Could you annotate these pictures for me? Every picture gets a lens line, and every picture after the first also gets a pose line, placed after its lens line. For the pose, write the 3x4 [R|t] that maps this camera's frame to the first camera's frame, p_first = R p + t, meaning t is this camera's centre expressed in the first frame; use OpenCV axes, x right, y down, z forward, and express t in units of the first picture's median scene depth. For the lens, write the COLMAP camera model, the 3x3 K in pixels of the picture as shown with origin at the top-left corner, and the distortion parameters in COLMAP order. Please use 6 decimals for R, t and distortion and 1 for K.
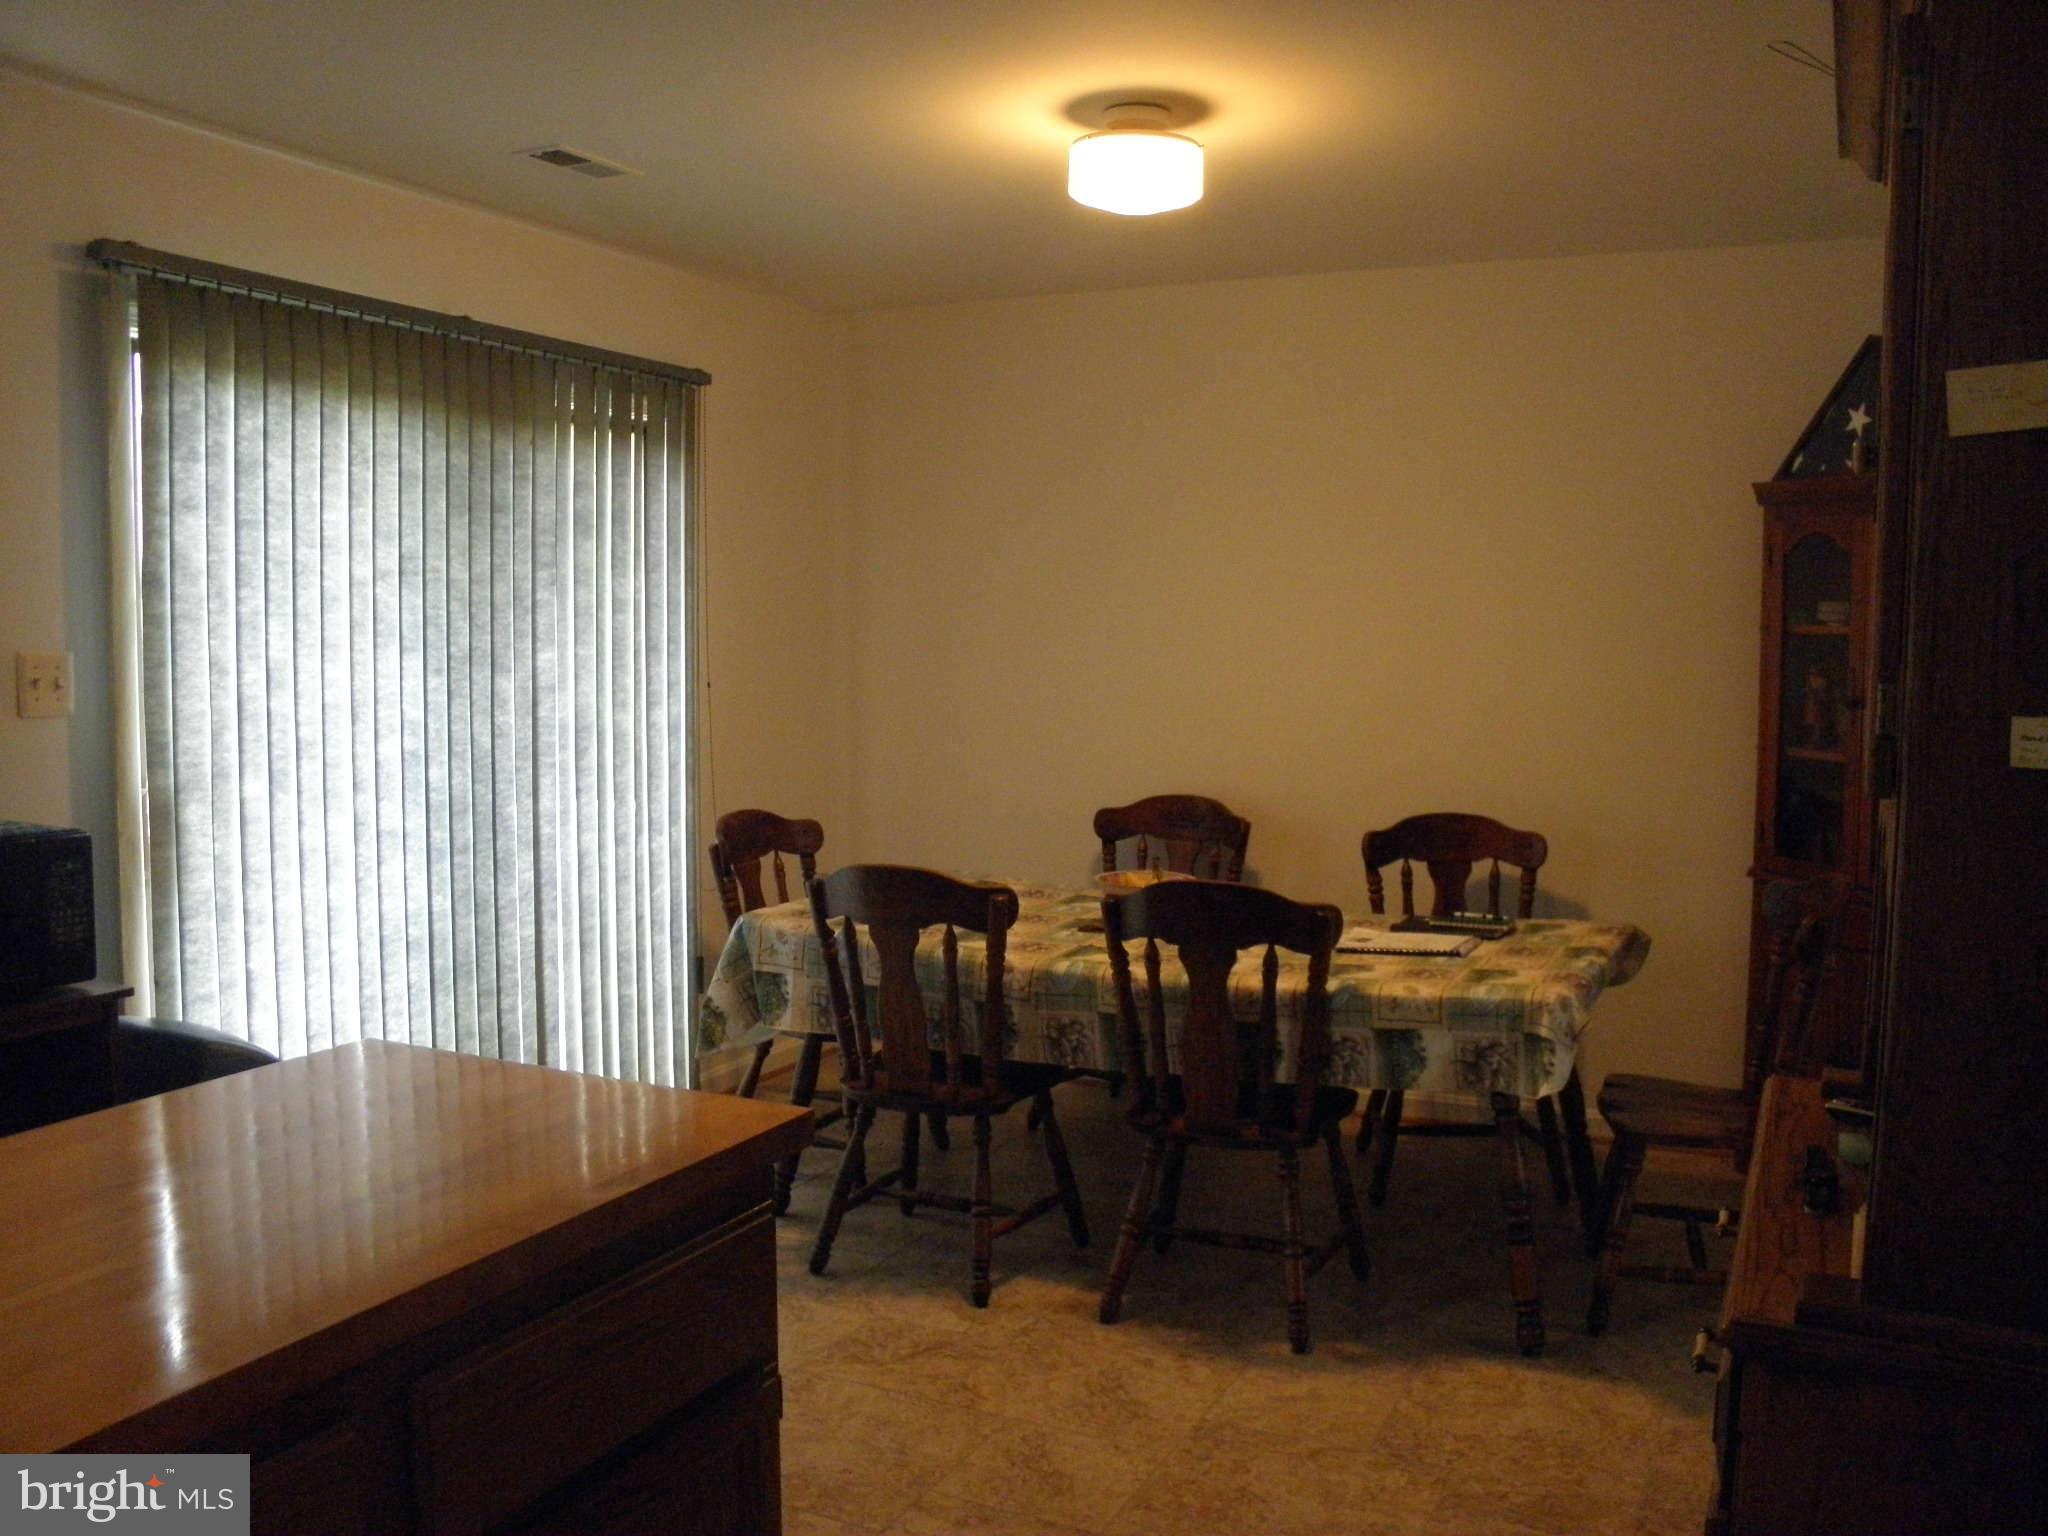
lens RADIAL K [[1728.4, 0, 1024.0], [0, 1728.4, 768.0], [0, 0, 1]] dist [-0.201199, 0.182305]
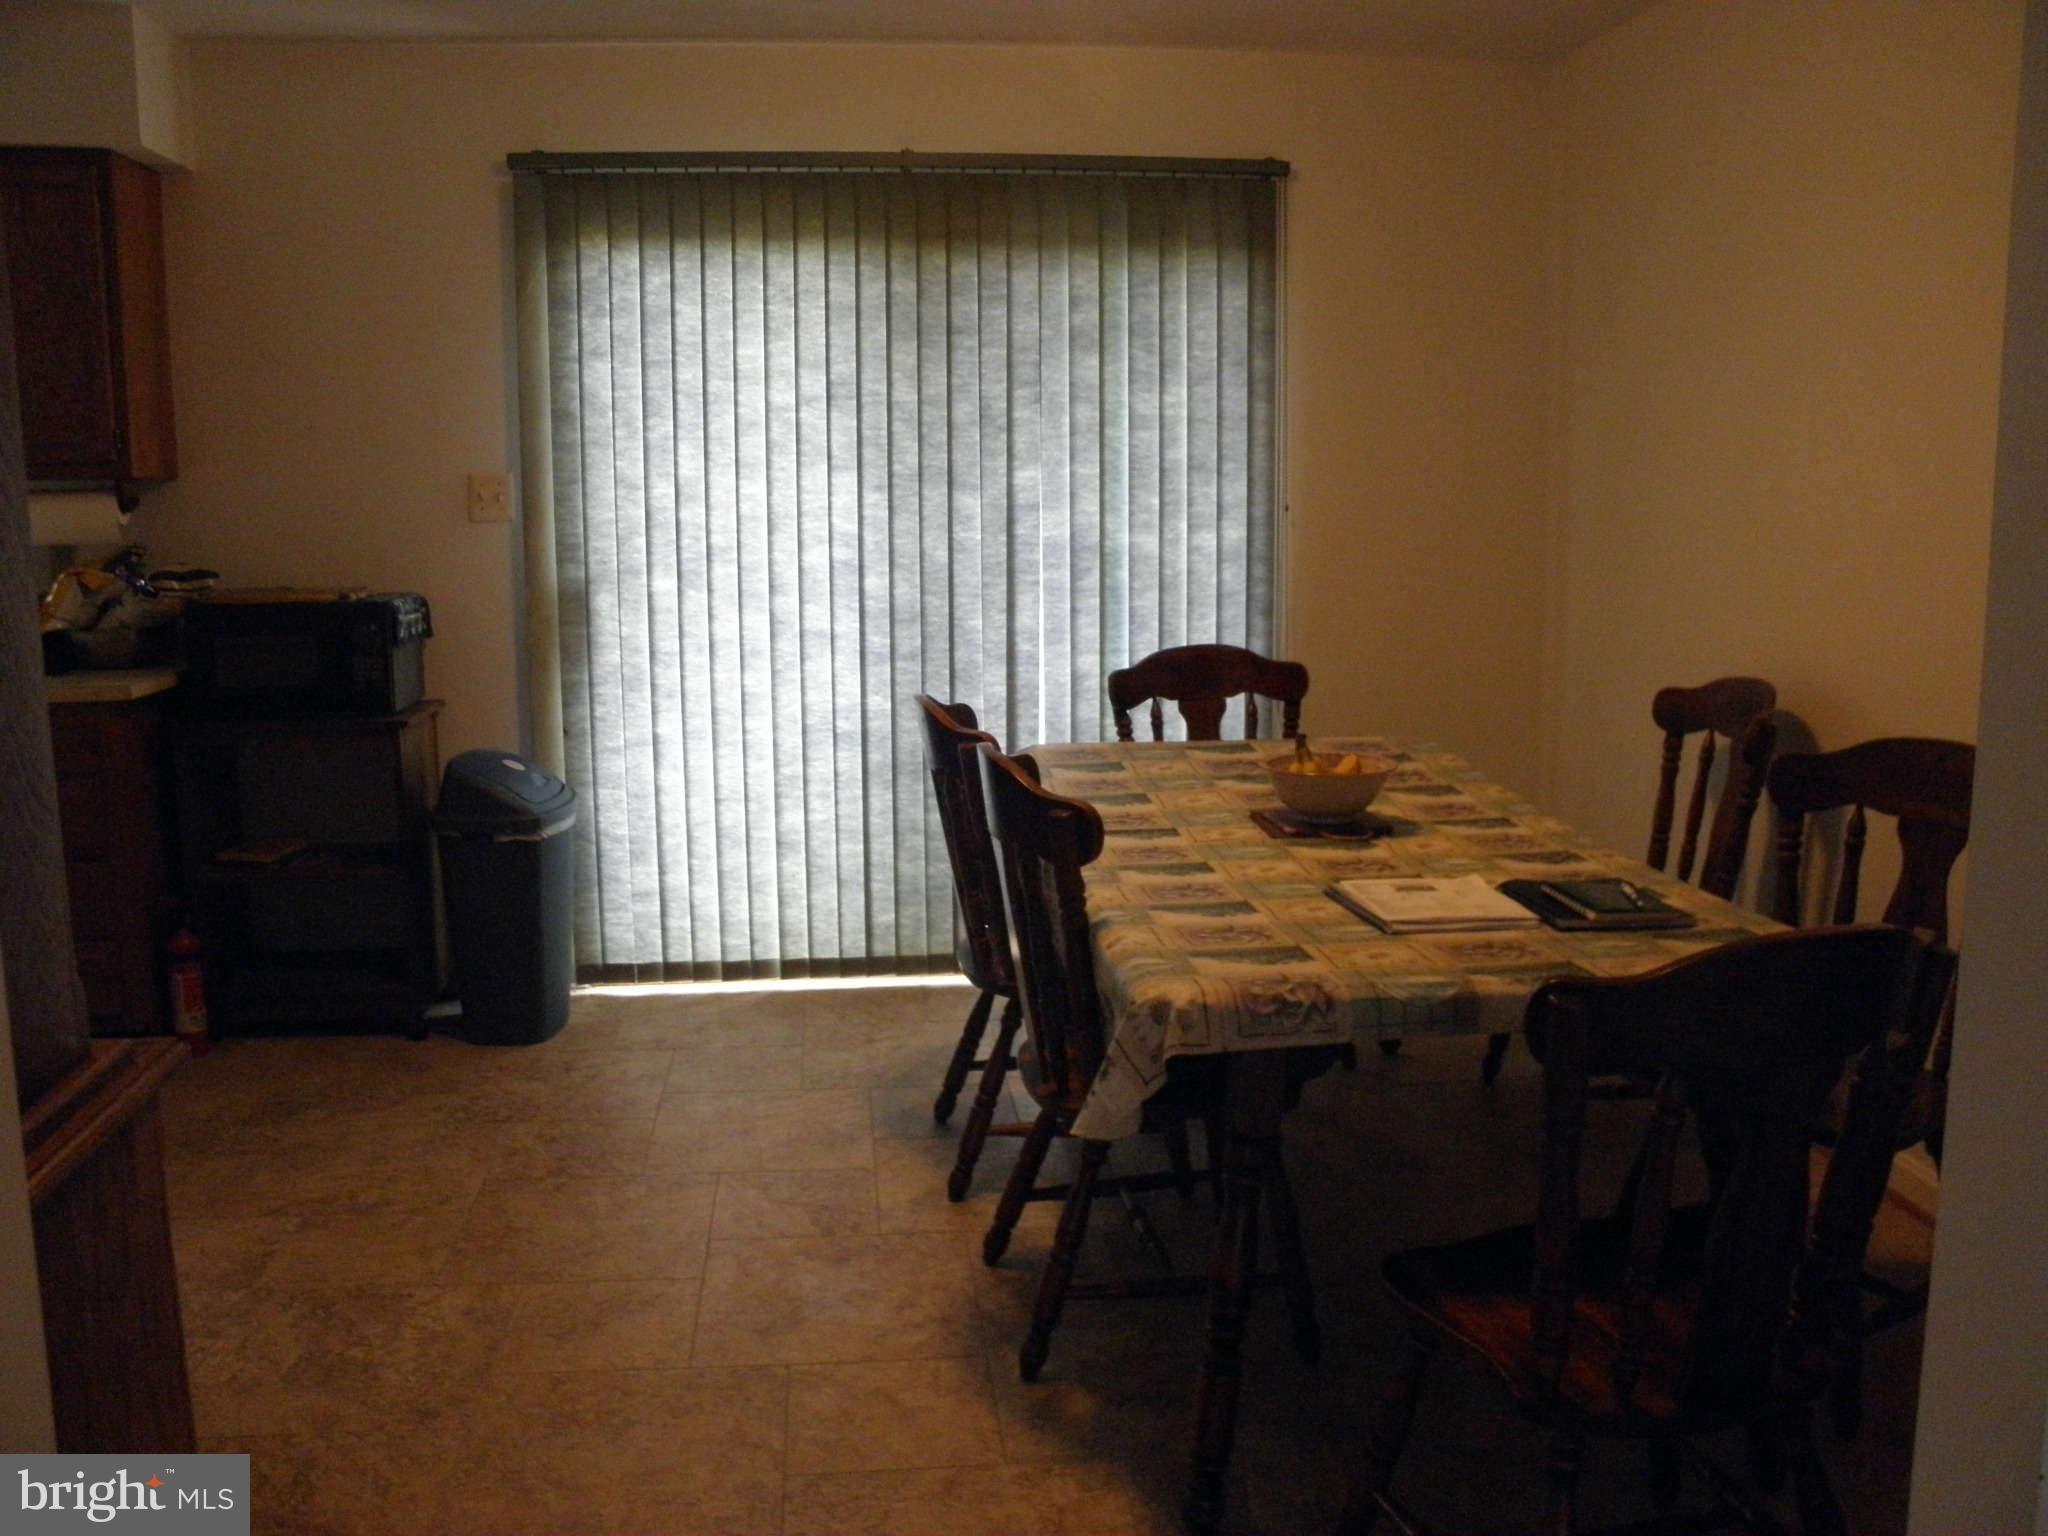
lens RADIAL K [[1728.4, 0, 1024.0], [0, 1728.4, 768.0], [0, 0, 1]] dist [-0.201199, 0.182305]
pose [[0.530299, 0.131954, -0.837479, 0.687458], [-0.055957, 0.991107, 0.120728, -0.018914], [0.845962, -0.017159, 0.532967, 0.528545]]
